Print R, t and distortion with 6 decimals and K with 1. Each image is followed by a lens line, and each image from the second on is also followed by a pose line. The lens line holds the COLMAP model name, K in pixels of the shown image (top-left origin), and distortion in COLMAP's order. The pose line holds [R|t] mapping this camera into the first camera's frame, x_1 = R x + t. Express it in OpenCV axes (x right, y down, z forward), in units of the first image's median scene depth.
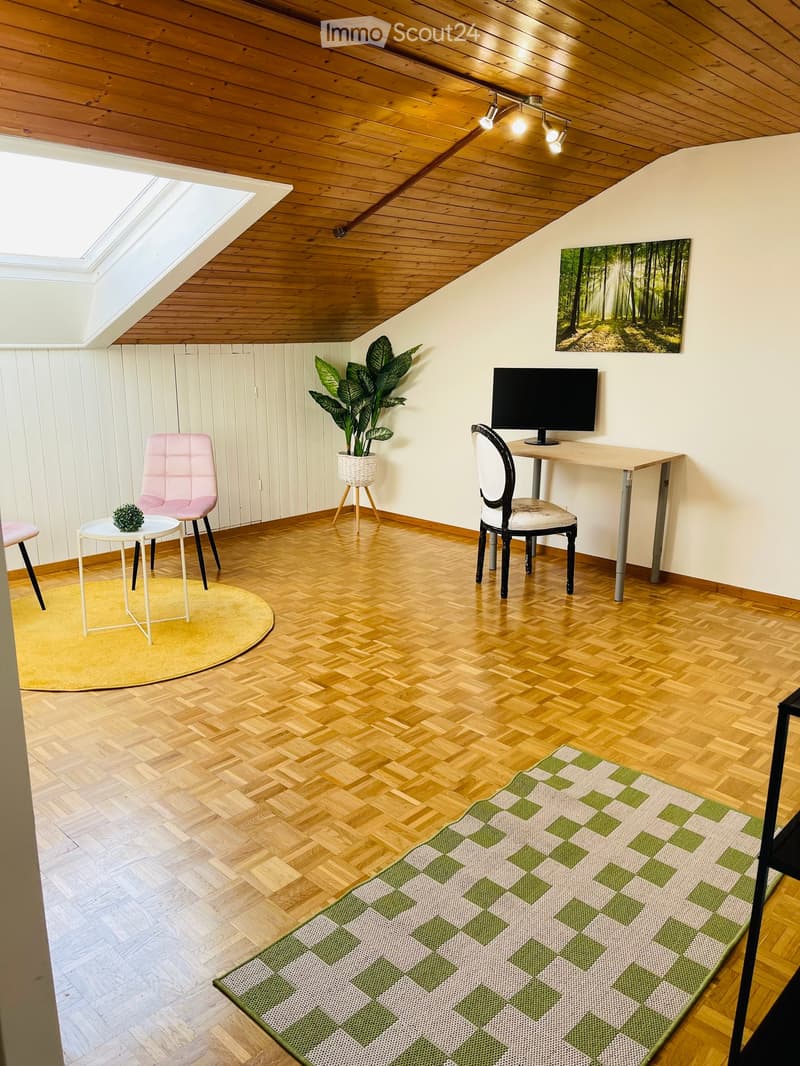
lens RADIAL K [[813.6, 0, 407.7], [0, 813.6, 533.8], [0, 0, 1]] dist [0.046226, -0.019179]
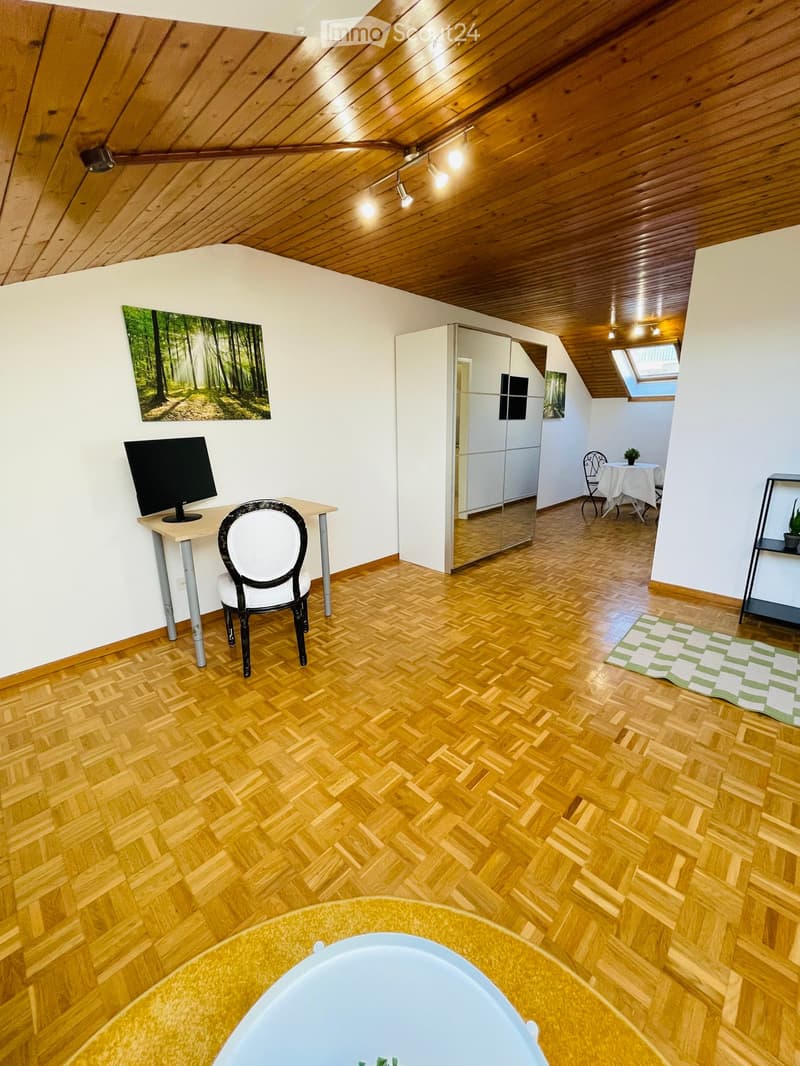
lens RADIAL K [[430.1, 0, 395.3], [0, 430.1, 535.8], [0, 0, 1]] dist [-0.007292, 0.000557]
pose [[0.025298, -0.265135, 0.963879, -0.332519], [0.259041, 0.932994, 0.249841, -0.165004], [-0.965535, 0.243364, 0.092284, 0.779433]]
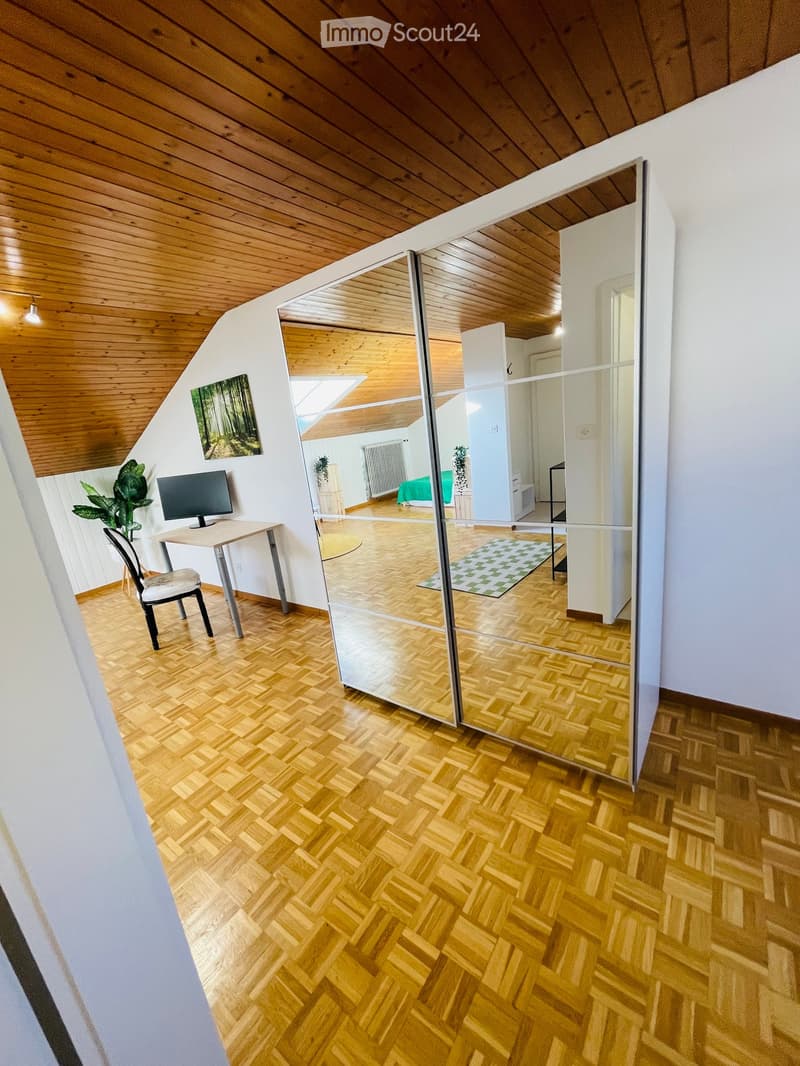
lens RADIAL K [[430.1, 0, 406.5], [0, 430.1, 536.2], [0, 0, 1]] dist [-0.007292, 0.000557]
pose [[0.984005, -0.150600, 0.095148, 0.474665], [0.150381, 0.988582, 0.009511, -0.050419], [-0.095494, 0.004950, 0.995418, 0.238202]]
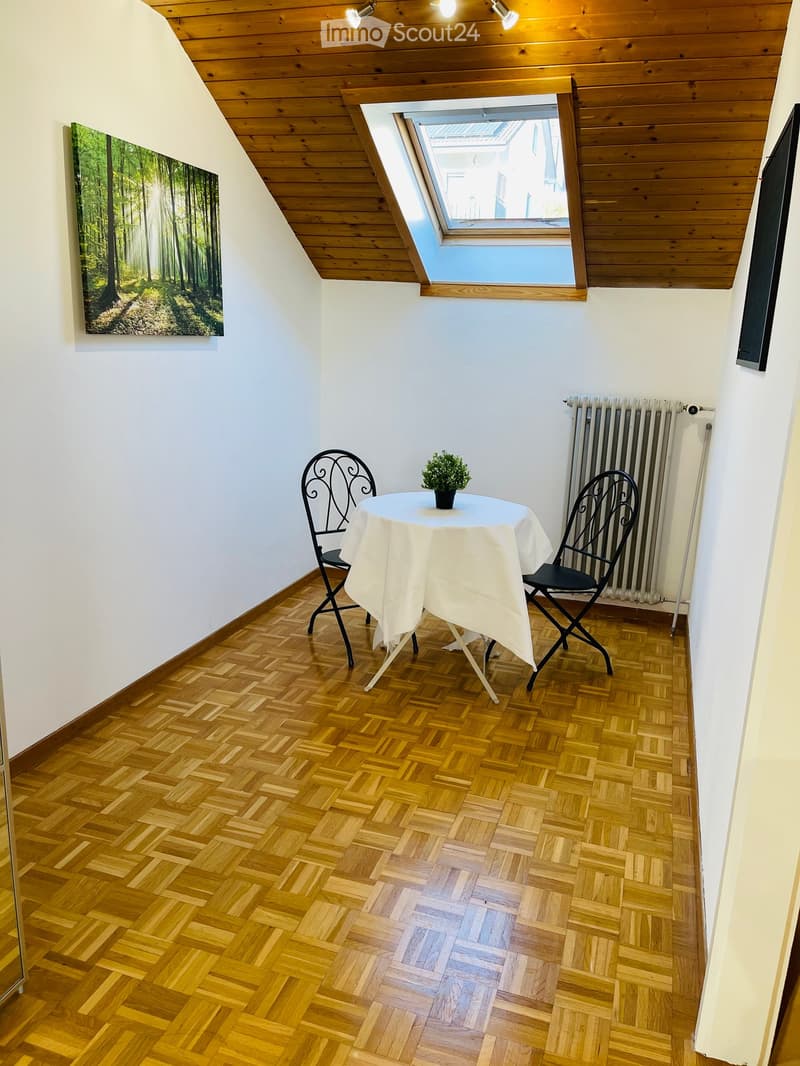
lens RADIAL K [[813.6, 0, 405.6], [0, 813.6, 533.0], [0, 0, 1]] dist [0.046226, -0.019179]
pose [[-0.431647, -0.235350, 0.870799, -0.398245], [0.175537, 0.924993, 0.337009, -0.268372], [-0.884798, 0.298326, -0.357957, 1.137667]]
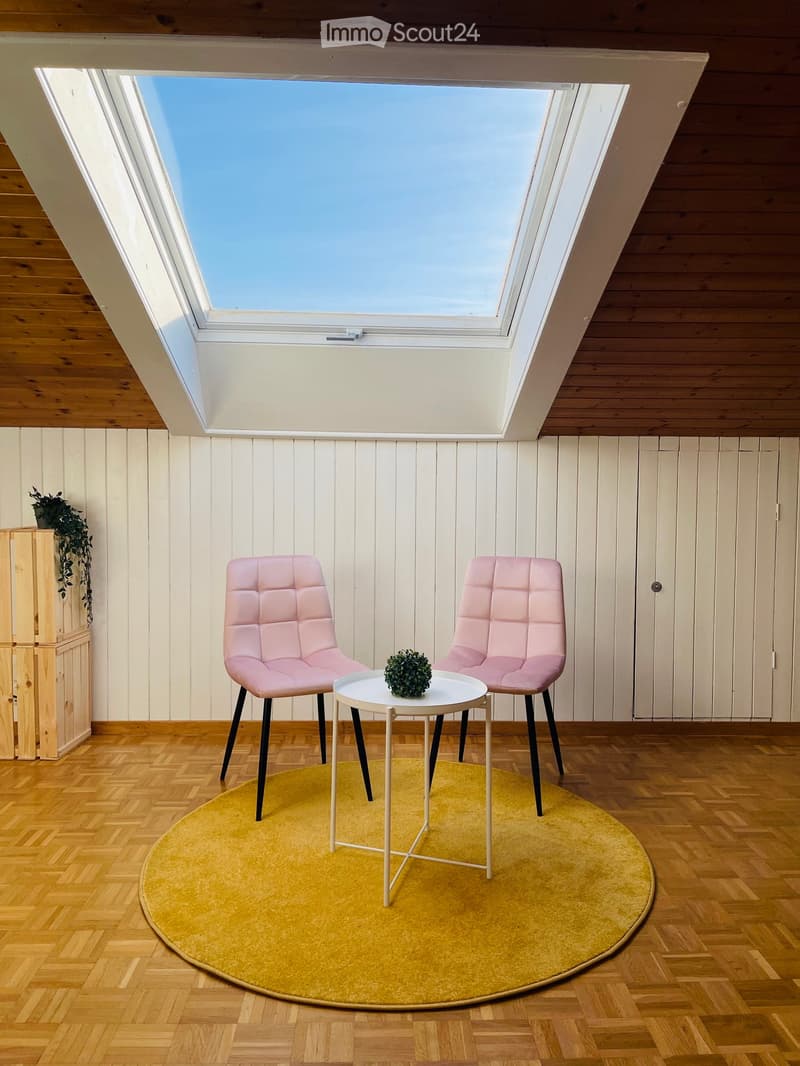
lens RADIAL K [[813.6, 0, 409.7], [0, 813.6, 523.7], [0, 0, 1]] dist [0.046226, -0.019179]
pose [[0.714695, 0.029076, -0.698832, 0.067518], [-0.171392, 0.975954, -0.134677, -0.038048], [0.678112, 0.216027, 0.702493, 0.453615]]
